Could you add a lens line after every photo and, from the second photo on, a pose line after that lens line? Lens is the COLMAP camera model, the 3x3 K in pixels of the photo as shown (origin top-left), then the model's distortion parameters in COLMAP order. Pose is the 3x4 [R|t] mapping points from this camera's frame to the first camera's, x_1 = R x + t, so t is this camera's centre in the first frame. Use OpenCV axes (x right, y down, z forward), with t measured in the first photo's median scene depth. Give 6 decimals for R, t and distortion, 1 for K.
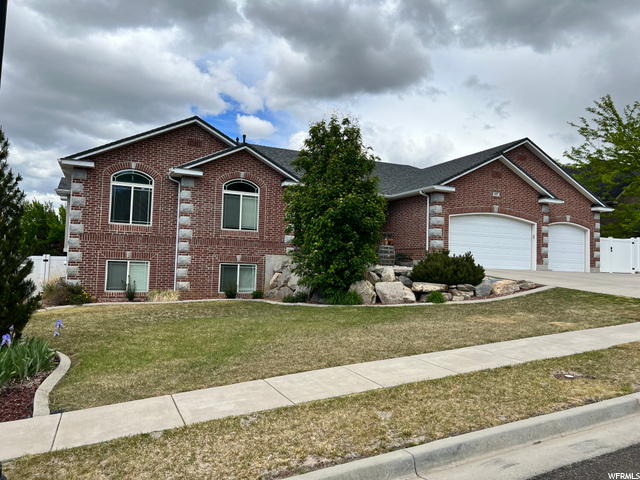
lens RADIAL K [[475.8, 0, 320.0], [0, 475.8, 240.0], [0, 0, 1]] dist [0.006081, 0.001522]
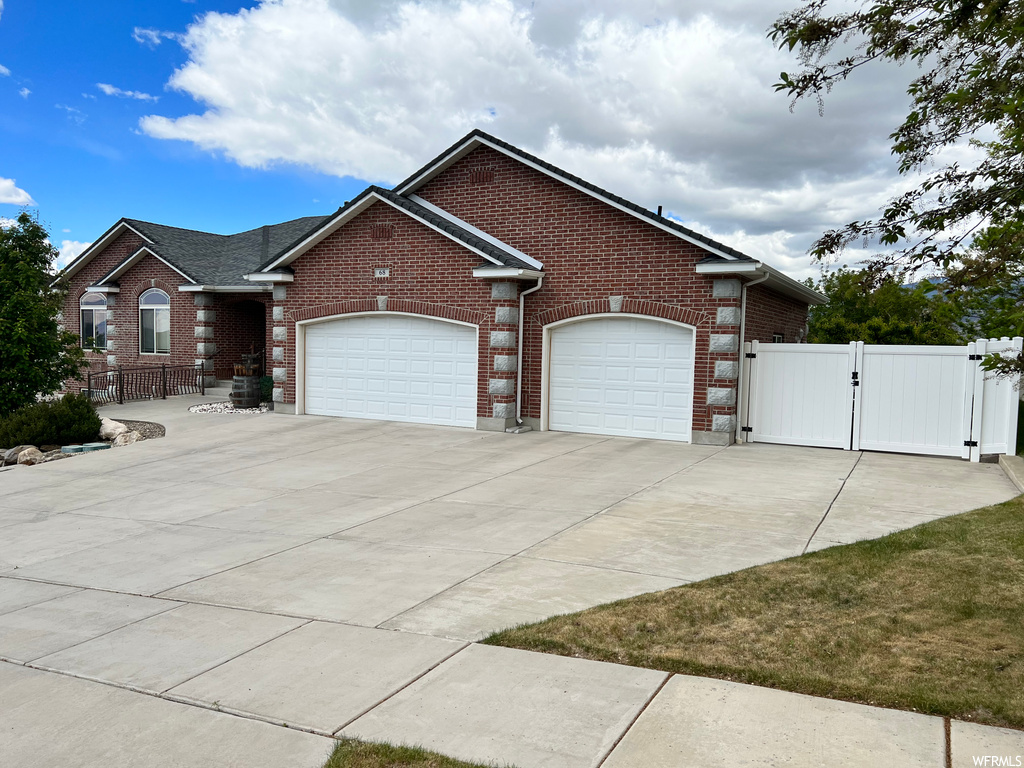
lens RADIAL K [[761.2, 0, 512.0], [0, 761.2, 384.0], [0, 0, 1]] dist [0.006081, 0.001522]
pose [[0.612743, 0.030762, -0.789684, 1.085713], [0.047364, 0.996016, 0.075551, -0.034260], [0.788862, -0.083696, 0.608845, 0.613396]]
